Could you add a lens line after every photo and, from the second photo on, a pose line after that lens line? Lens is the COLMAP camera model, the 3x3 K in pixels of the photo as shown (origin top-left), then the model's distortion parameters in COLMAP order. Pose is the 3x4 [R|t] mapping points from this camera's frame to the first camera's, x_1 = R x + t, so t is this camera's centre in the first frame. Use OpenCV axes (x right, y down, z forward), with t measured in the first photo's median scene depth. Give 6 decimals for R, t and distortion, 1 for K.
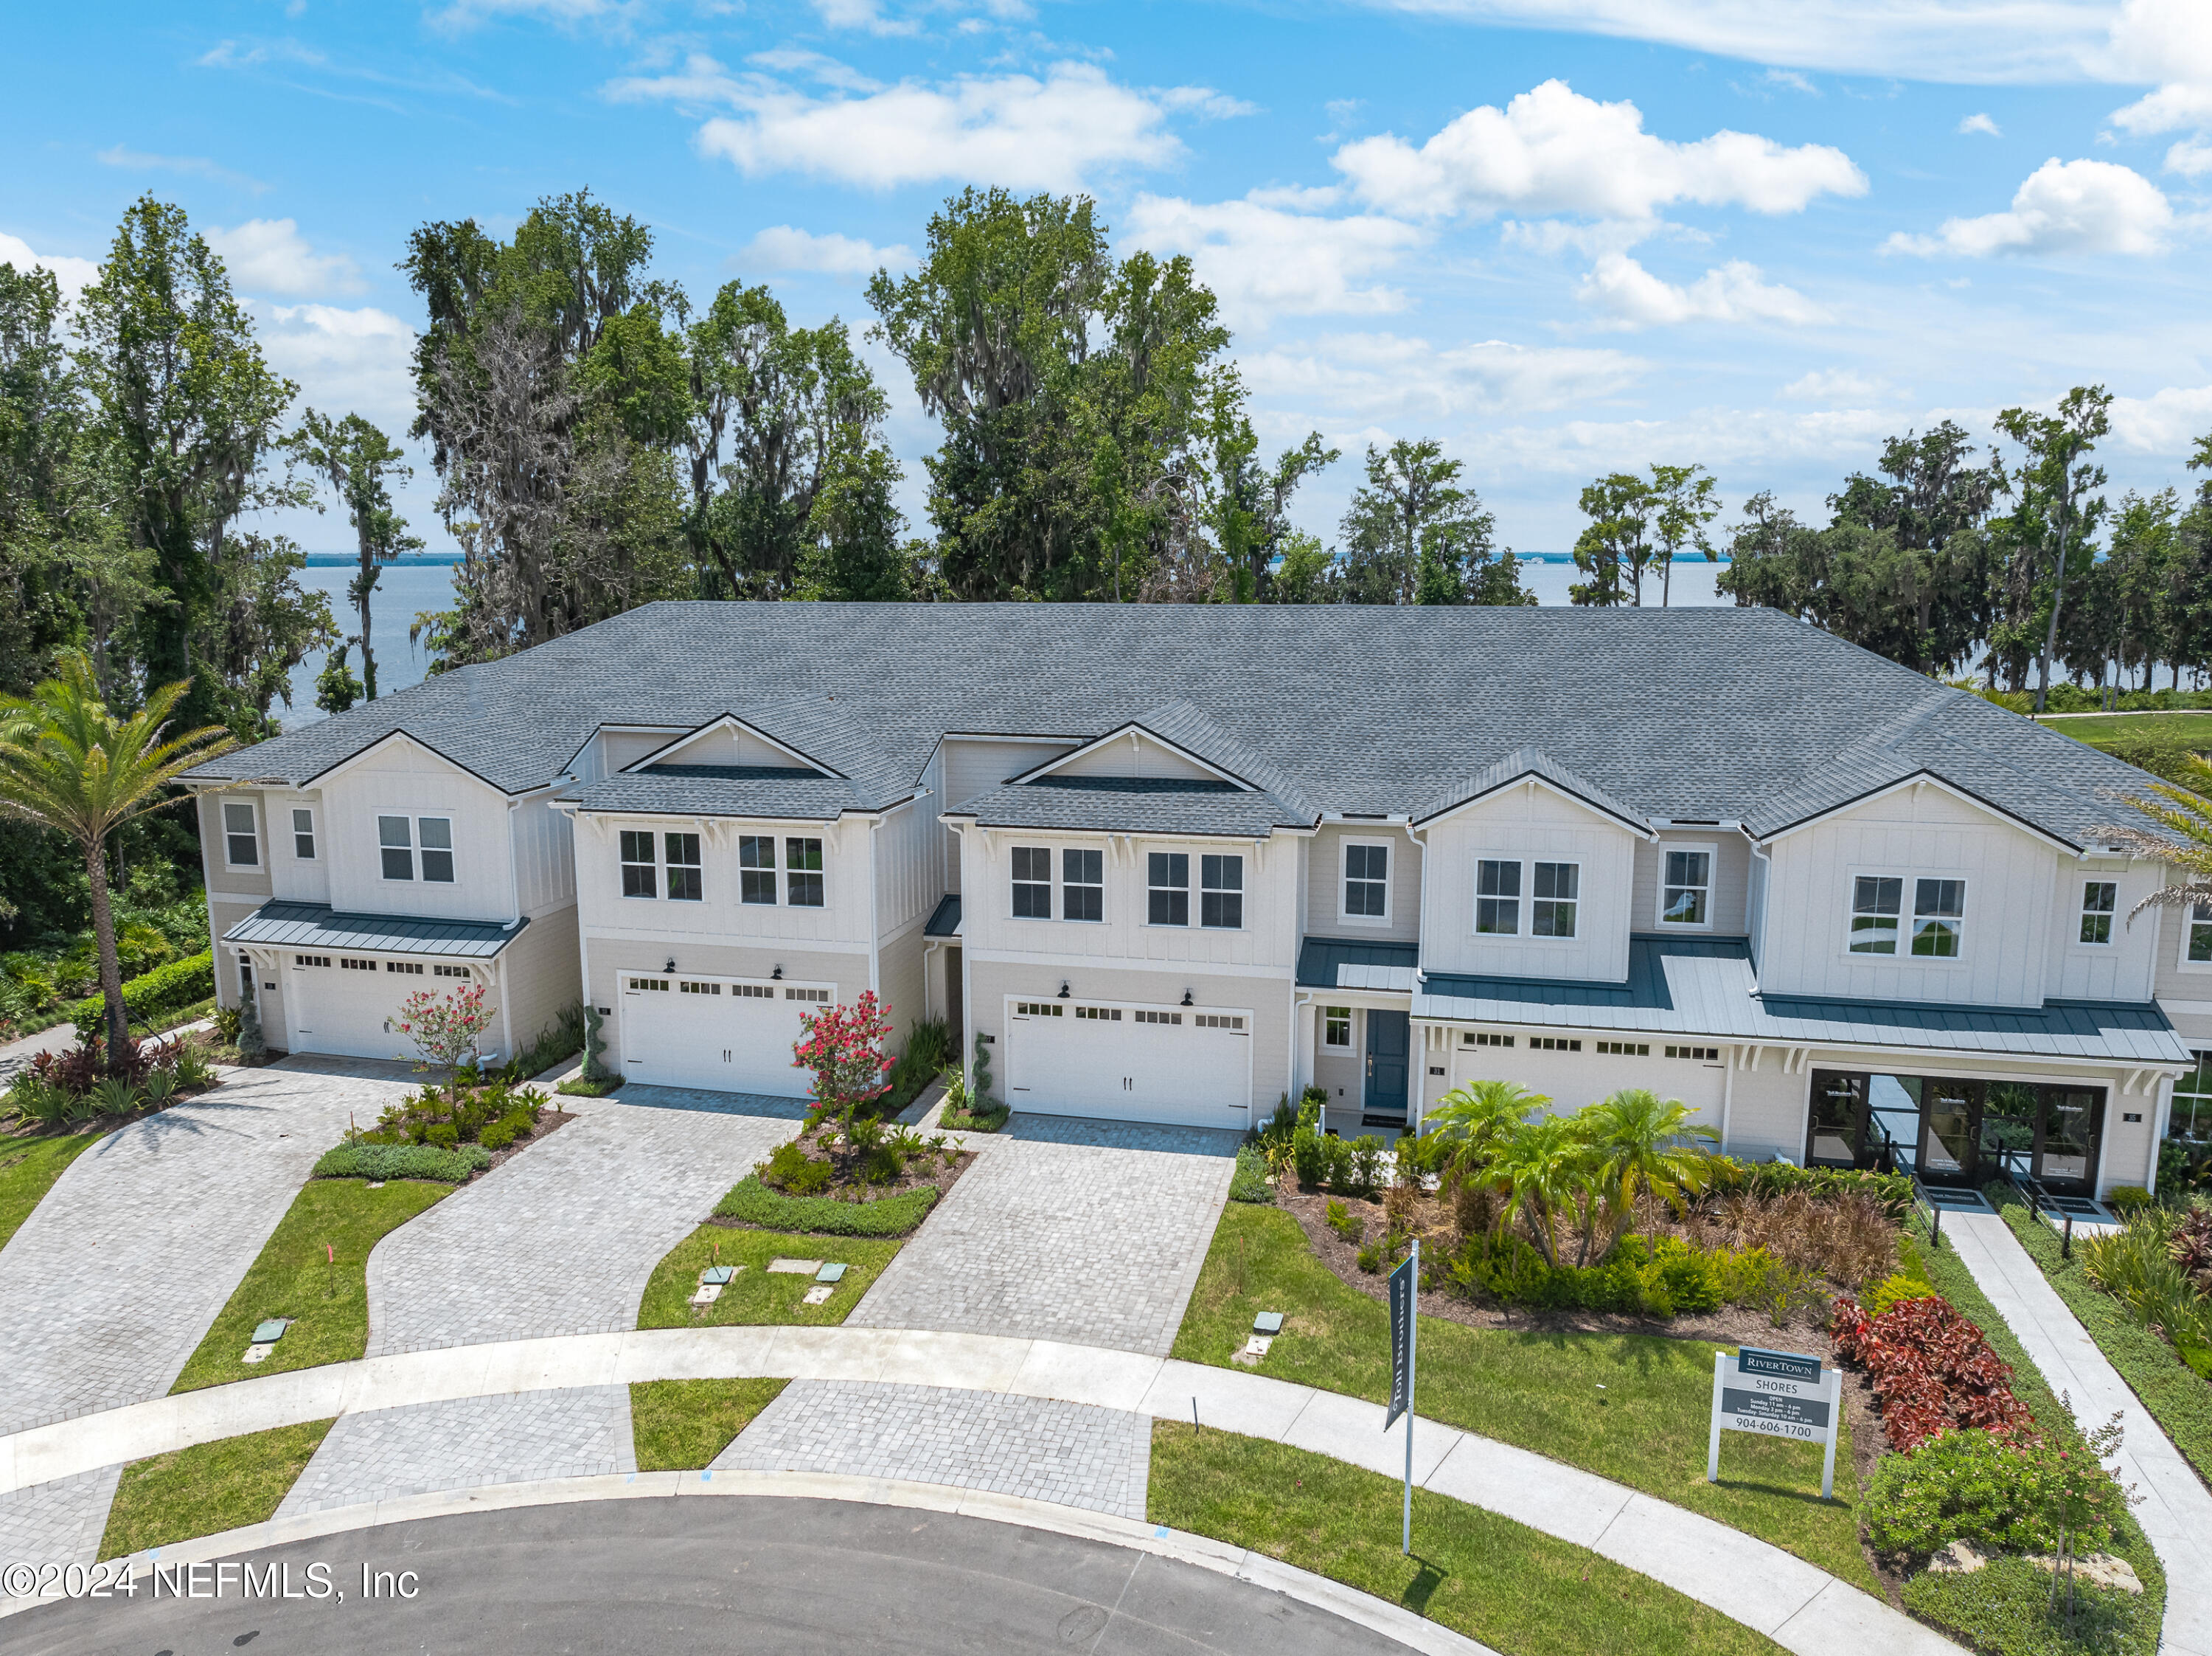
lens RADIAL K [[1560.6, 0, 1106.0], [0, 1560.6, 828.0], [0, 0, 1]] dist [-0.043275, 0.008721]
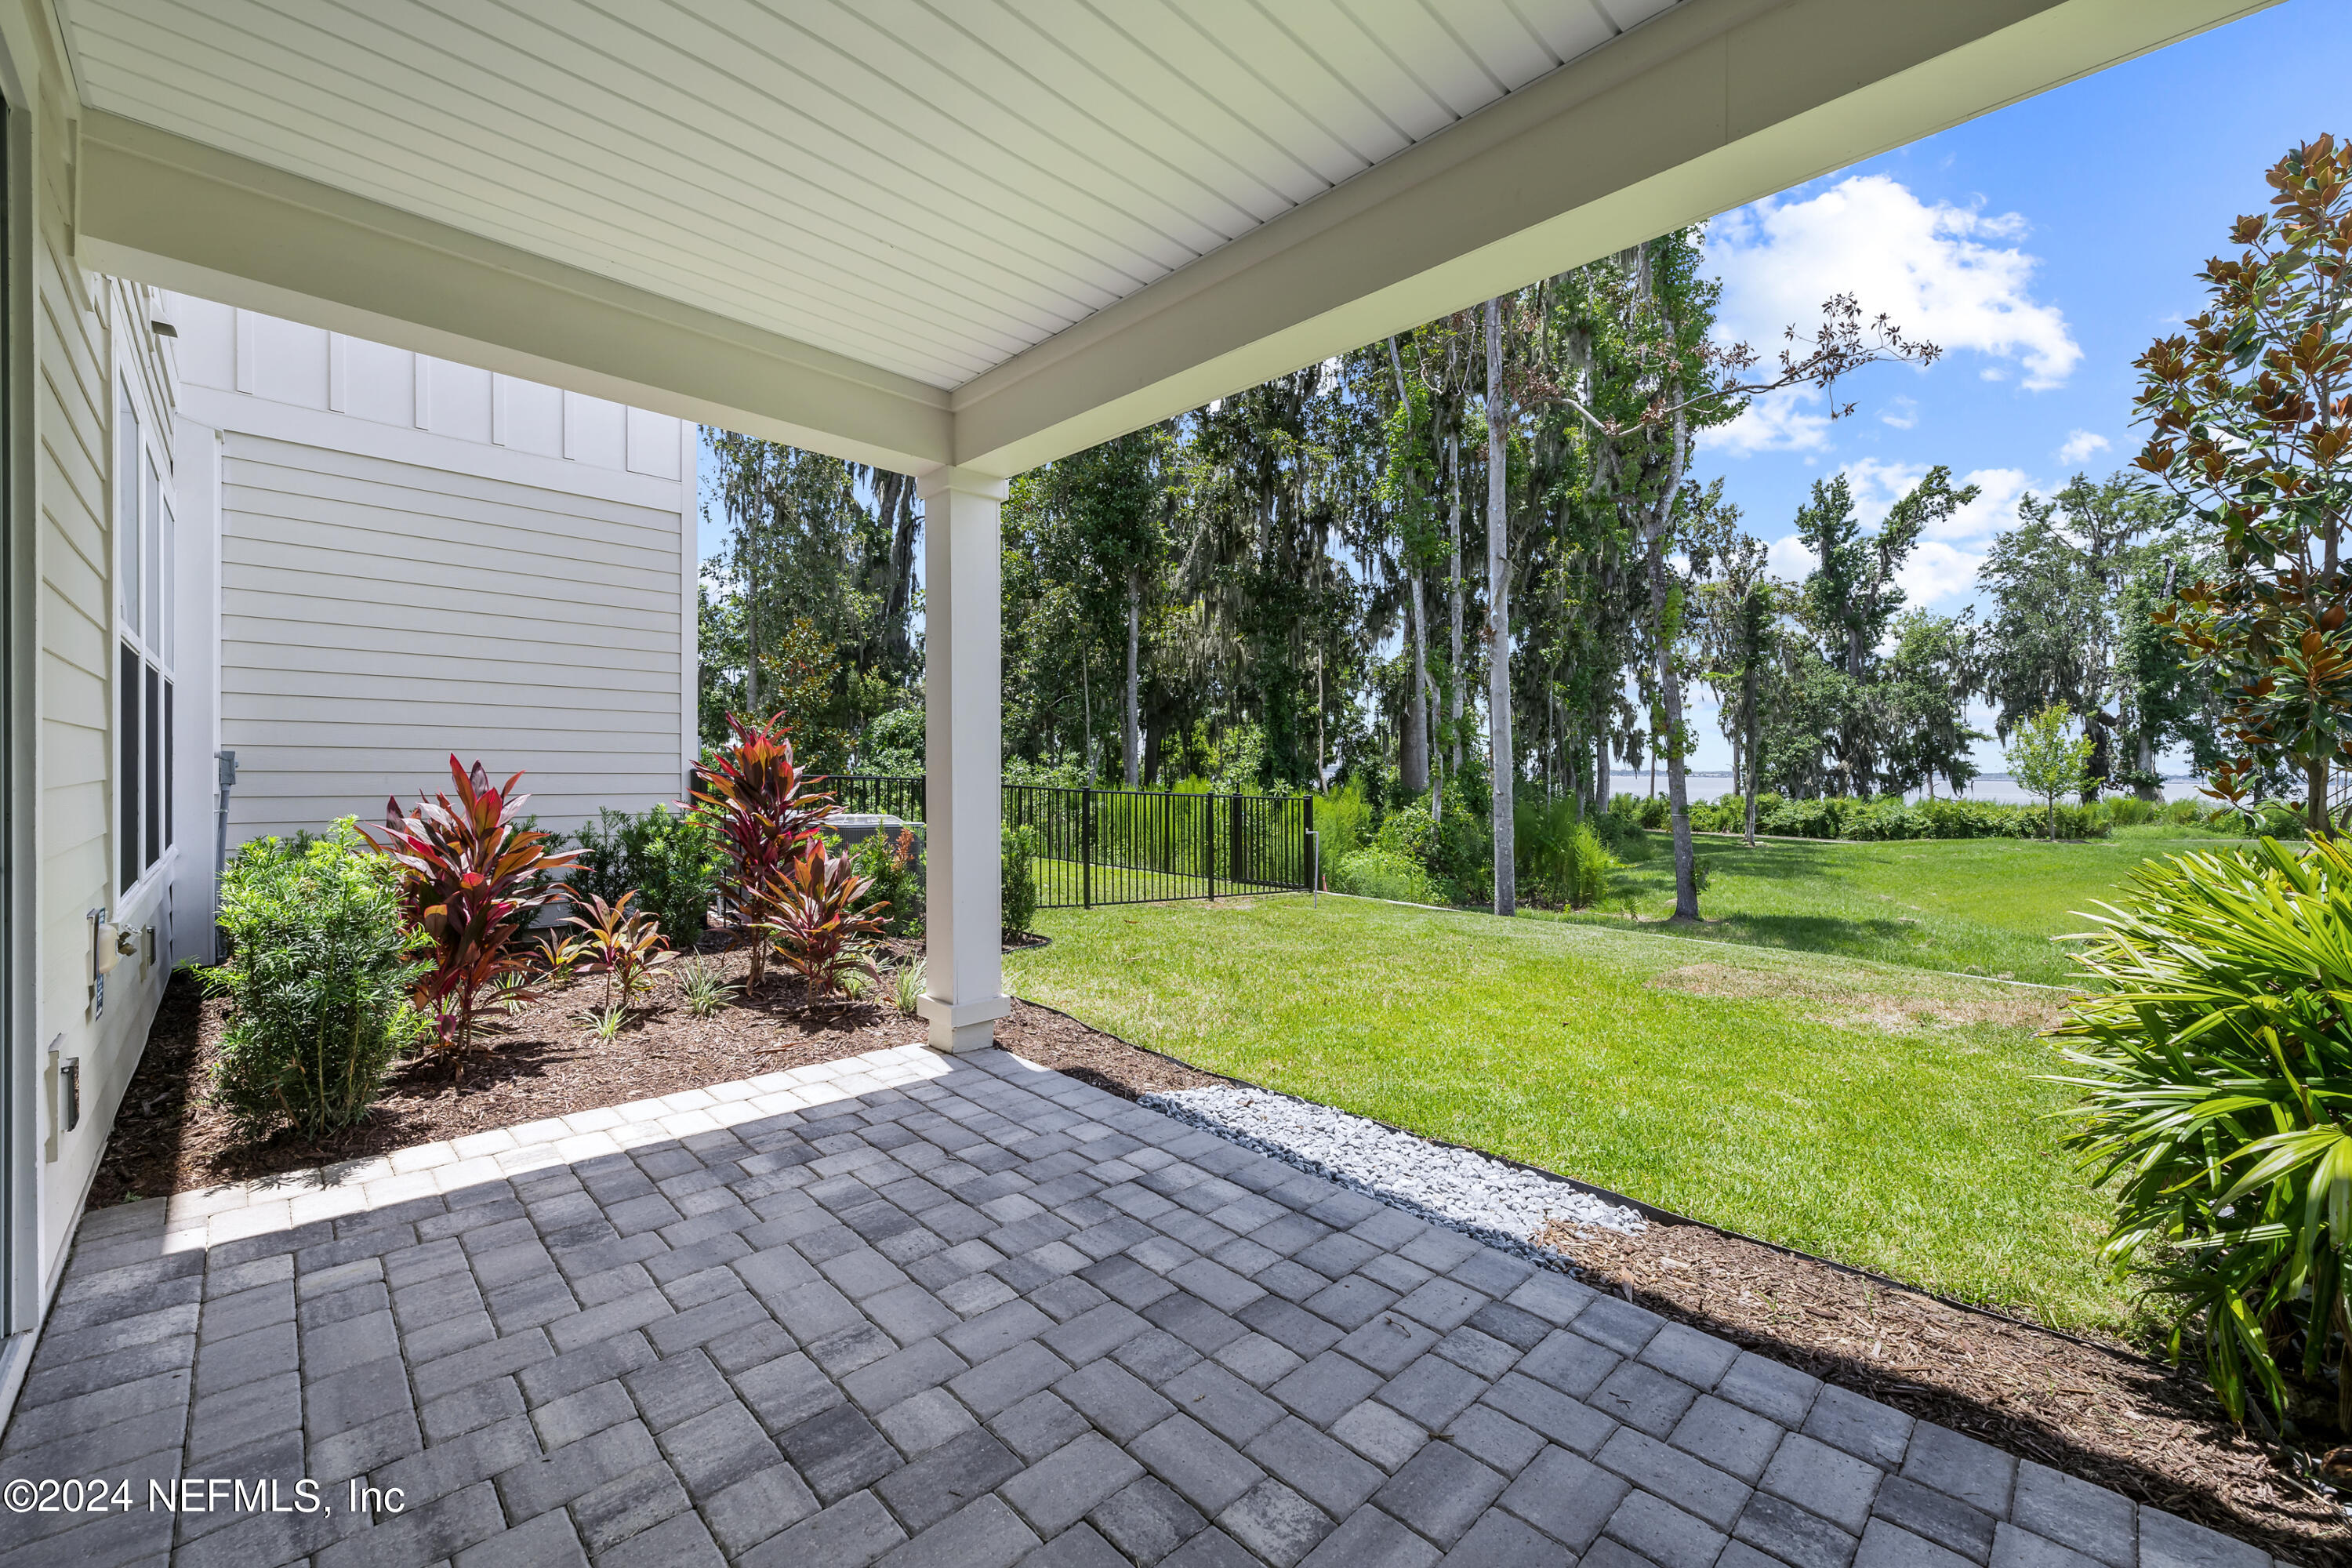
lens RADIAL K [[953.0, 0, 1184.8], [0, 953.0, 748.6], [0, 0, 1]] dist [0.000159, 0.000524]
pose [[0.852042, 0.001177, -0.523472, 0.054761], [-0.103678, 0.980567, -0.166550, 0.013122], [0.513104, 0.196180, 0.835606, 0.373860]]
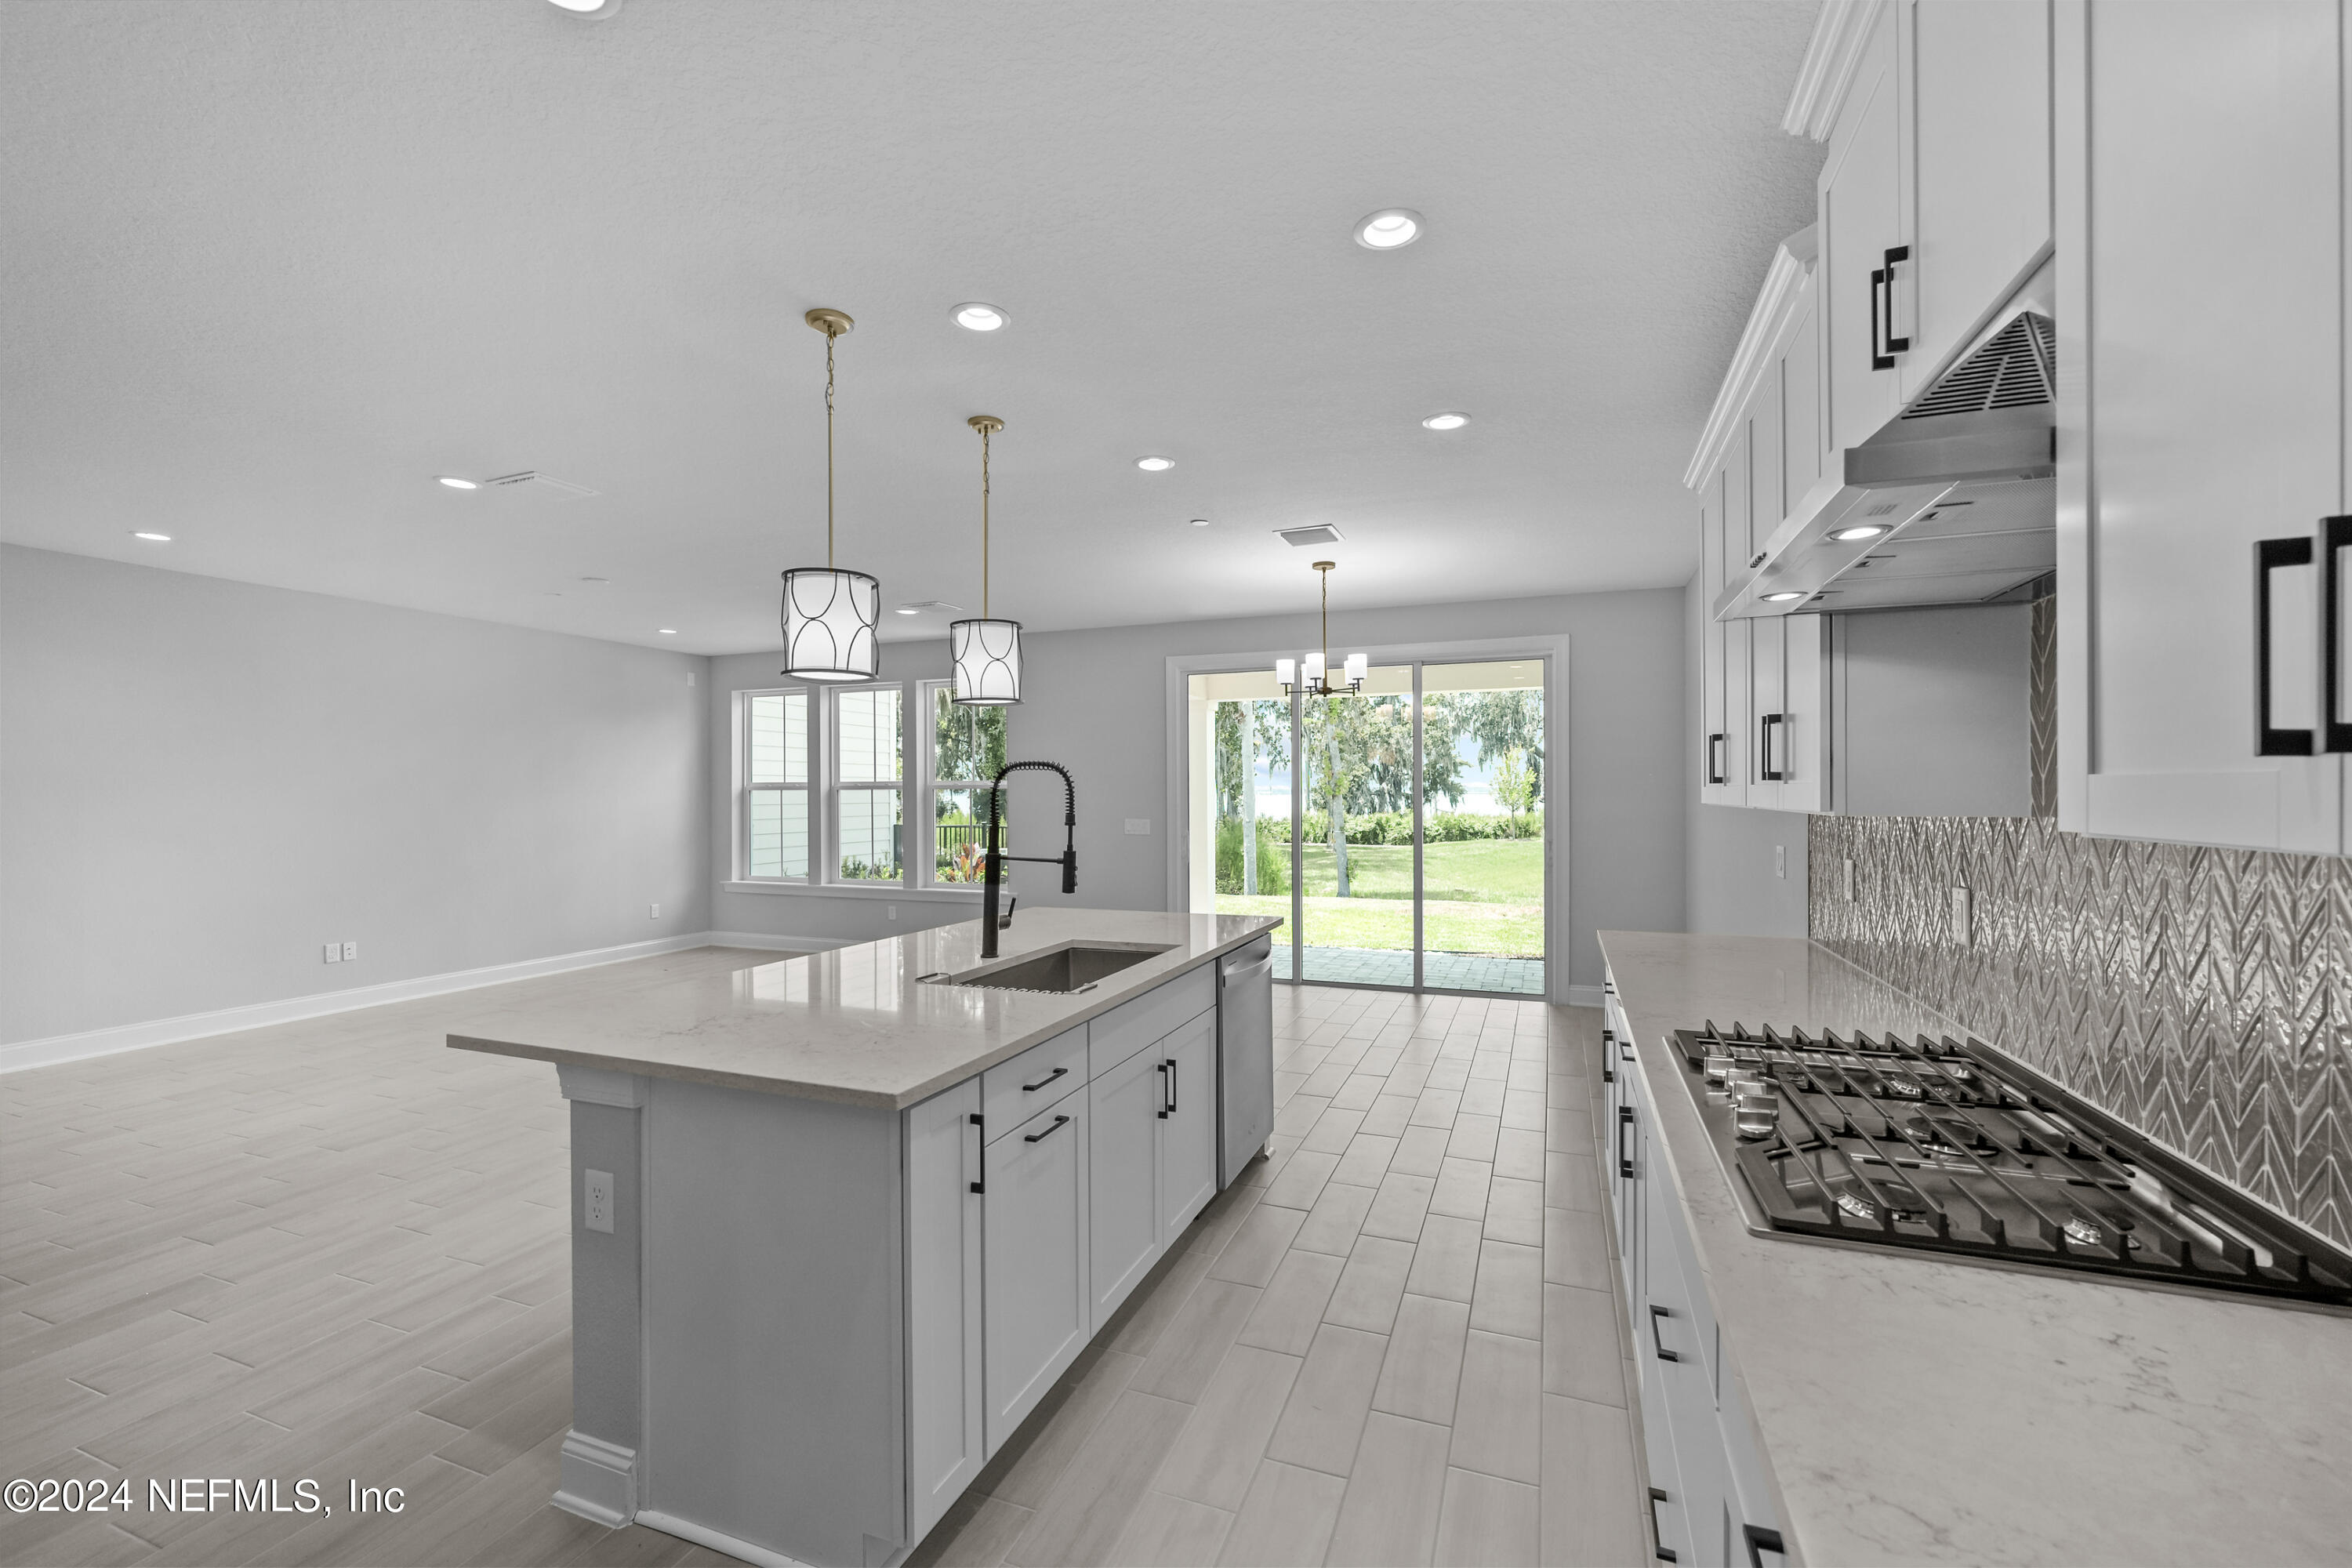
lens RADIAL K [[985.6, 0, 1176.0], [0, 985.6, 784.0], [0, 0, 1]] dist [-0.011682, 0.000038]
pose [[0.991125, -0.000717, -0.132935, 0.038261], [-0.023157, 0.983766, -0.177957, 0.021337], [0.130904, 0.179456, 0.975018, 0.309195]]
